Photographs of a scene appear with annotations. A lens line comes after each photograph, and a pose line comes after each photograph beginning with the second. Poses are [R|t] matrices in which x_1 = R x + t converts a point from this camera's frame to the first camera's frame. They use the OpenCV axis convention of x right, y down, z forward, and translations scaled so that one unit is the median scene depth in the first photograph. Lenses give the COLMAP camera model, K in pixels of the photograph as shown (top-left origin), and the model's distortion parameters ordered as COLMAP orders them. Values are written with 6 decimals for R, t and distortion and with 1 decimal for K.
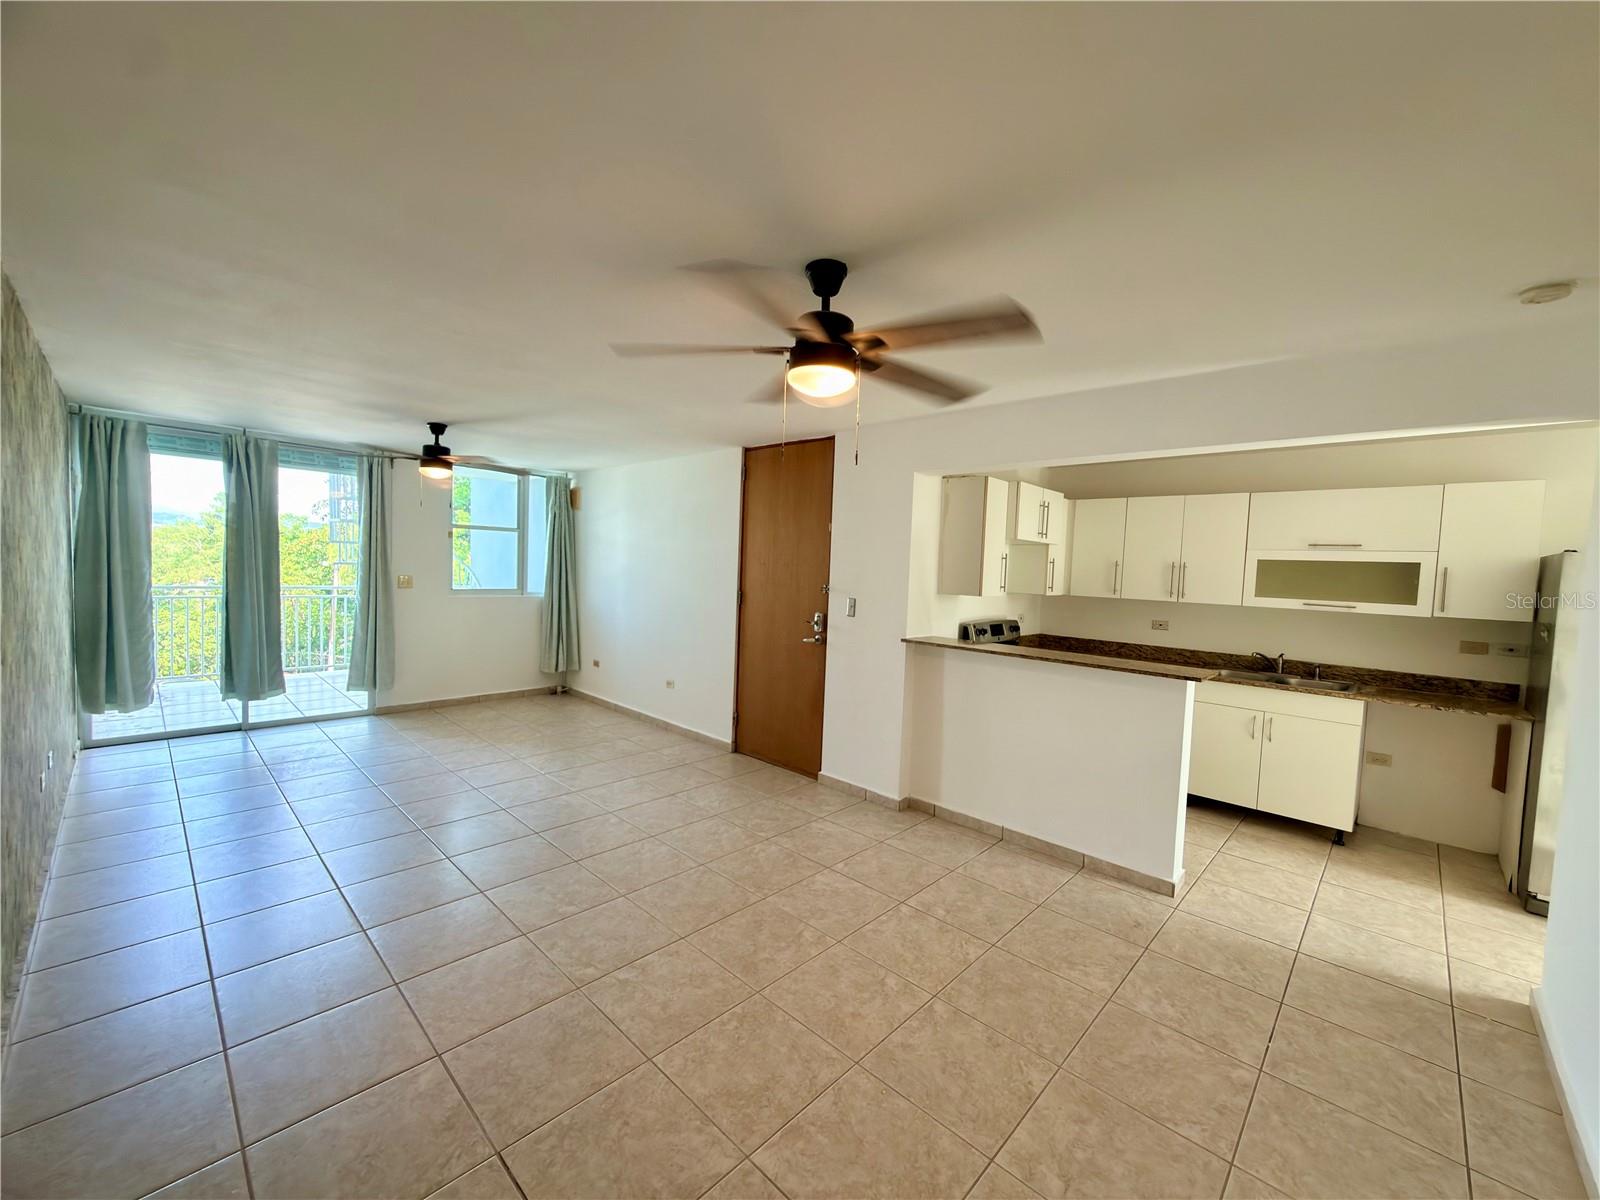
lens RADIAL K [[636.2, 0, 802.0], [0, 636.2, 601.1], [0, 0, 1]] dist [-0.003425, 0.000373]
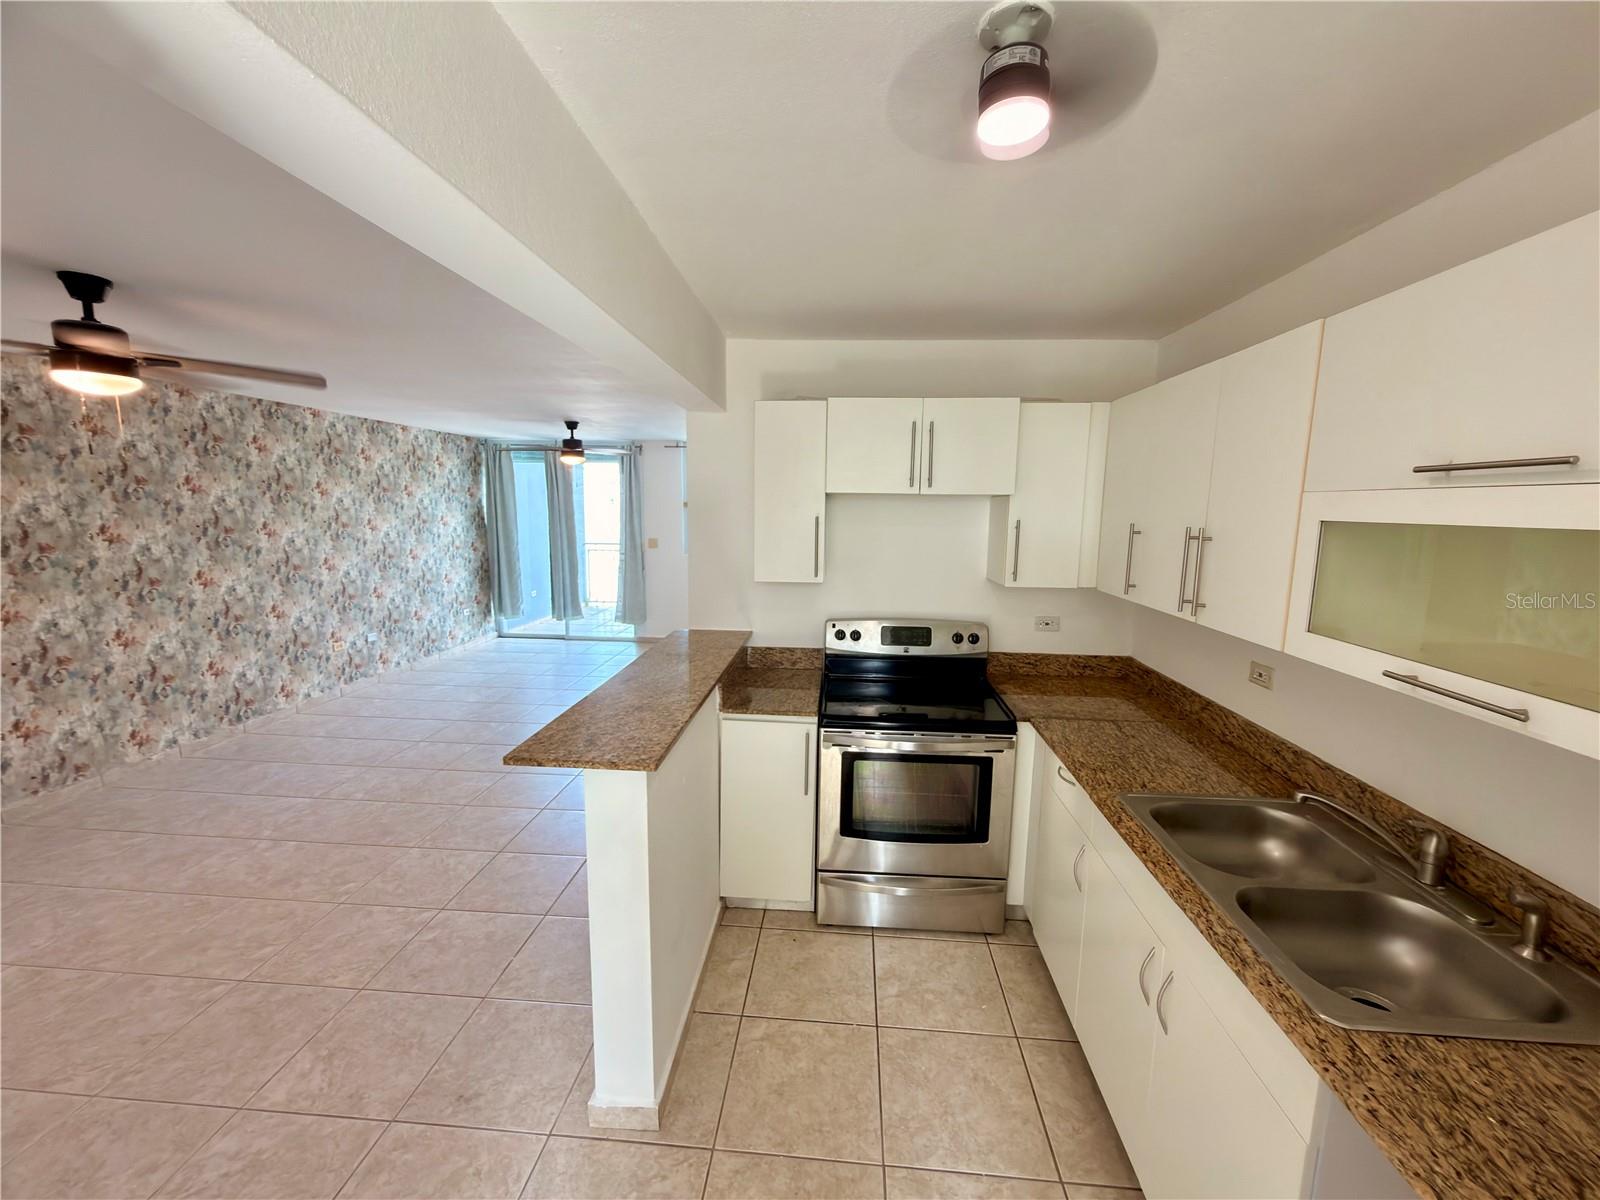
lens RADIAL K [[636.2, 0, 801.0], [0, 636.2, 599.2], [0, 0, 1]] dist [-0.003425, 0.000373]
pose [[0.636435, 0.082202, -0.766938, 0.735517], [-0.032538, 0.996281, 0.079783, -0.038753], [0.770644, -0.025822, 0.636742, 0.528921]]
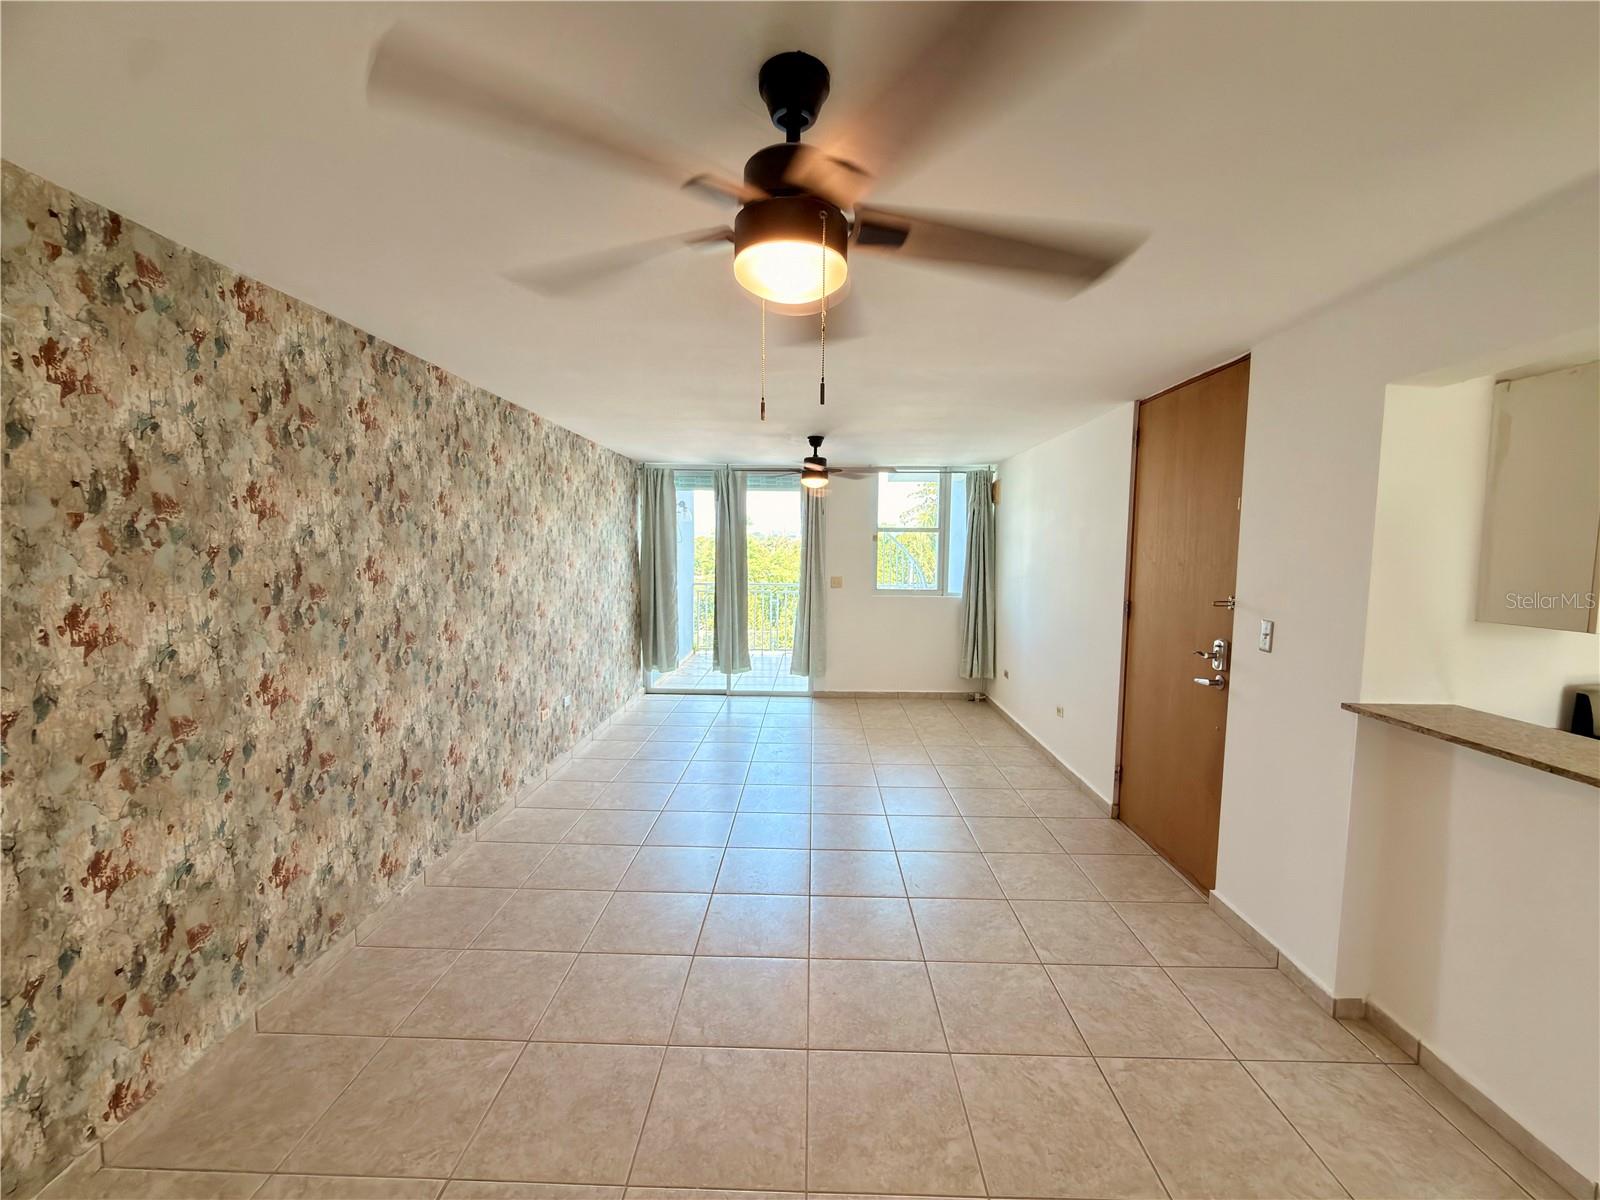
lens RADIAL K [[636.2, 0, 799.2], [0, 636.2, 600.7], [0, 0, 1]] dist [-0.003425, 0.000373]
pose [[0.672035, 0.030461, -0.739892, 0.208178], [-0.025786, 0.999510, 0.017728, -0.020855], [0.740070, 0.007165, 0.672492, 0.260579]]
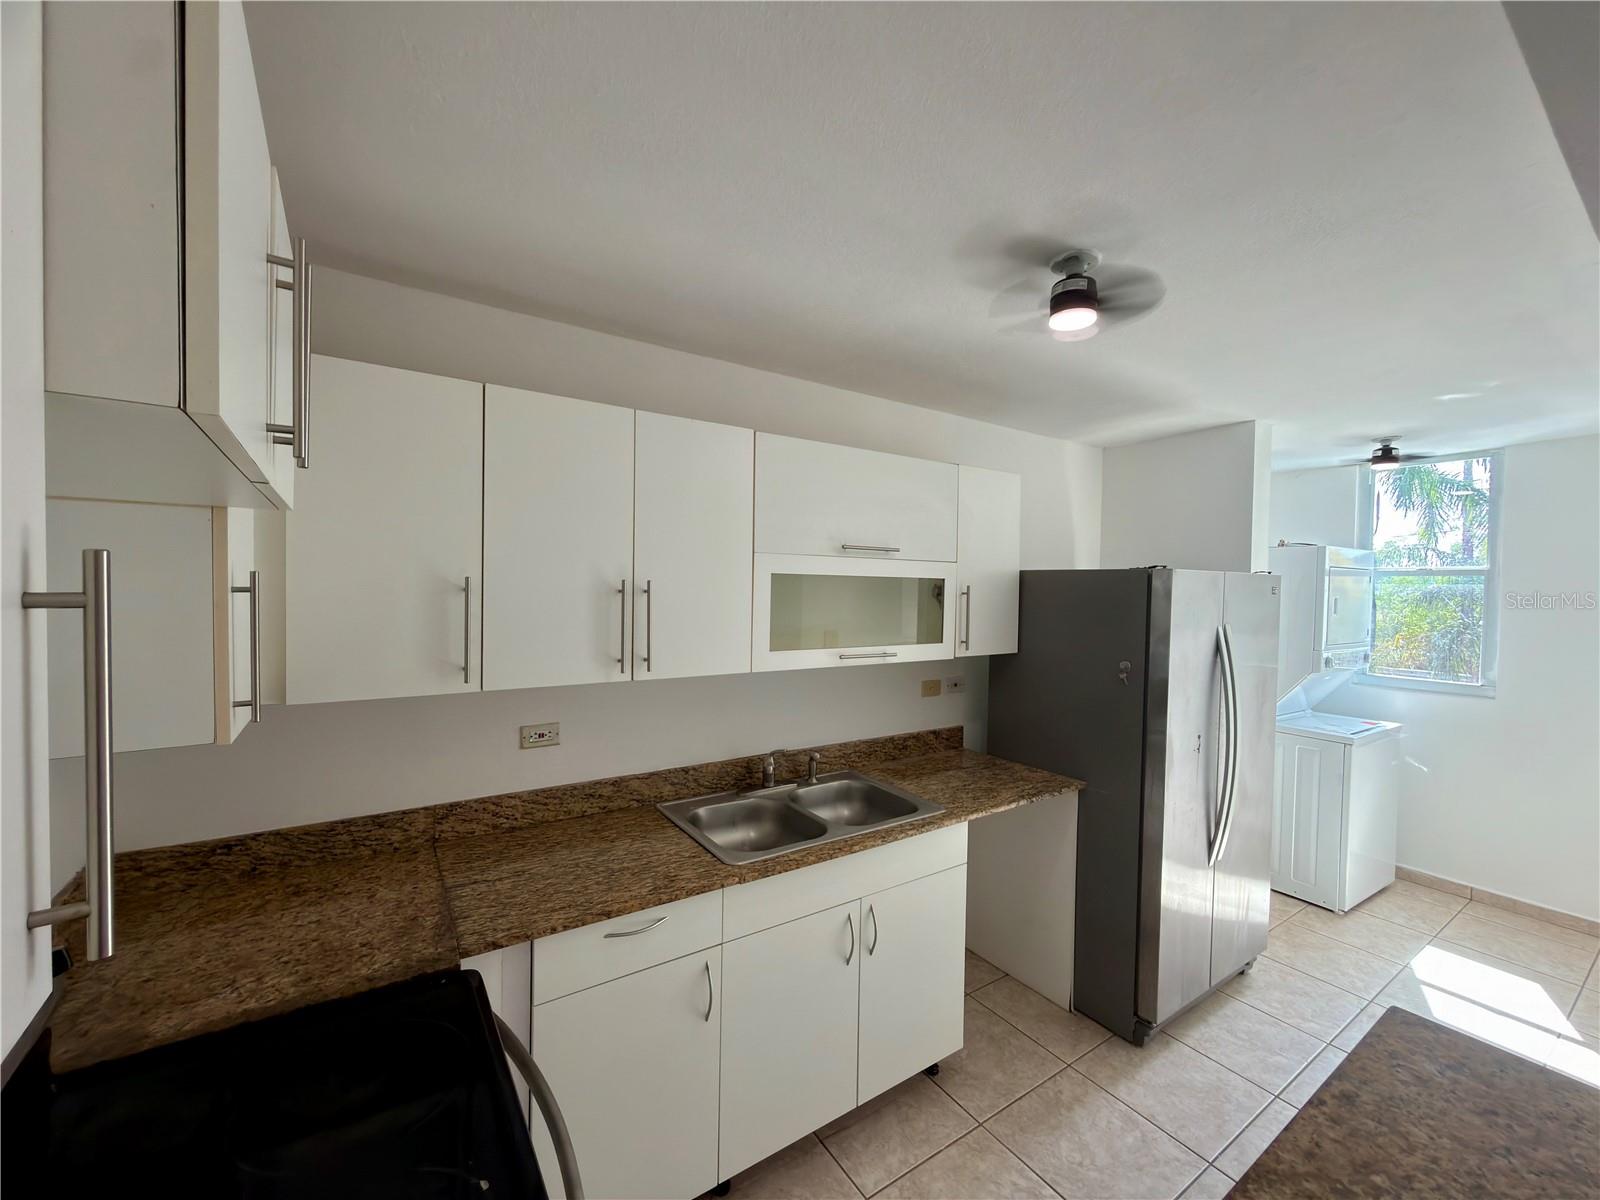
lens RADIAL K [[636.2, 0, 790.8], [0, 636.2, 592.8], [0, 0, 1]] dist [-0.003425, 0.000373]
pose [[0.223302, -0.041773, 0.973854, 0.228982], [0.052418, 0.998150, 0.030796, -0.059599], [-0.973339, 0.044171, 0.225079, 0.803090]]
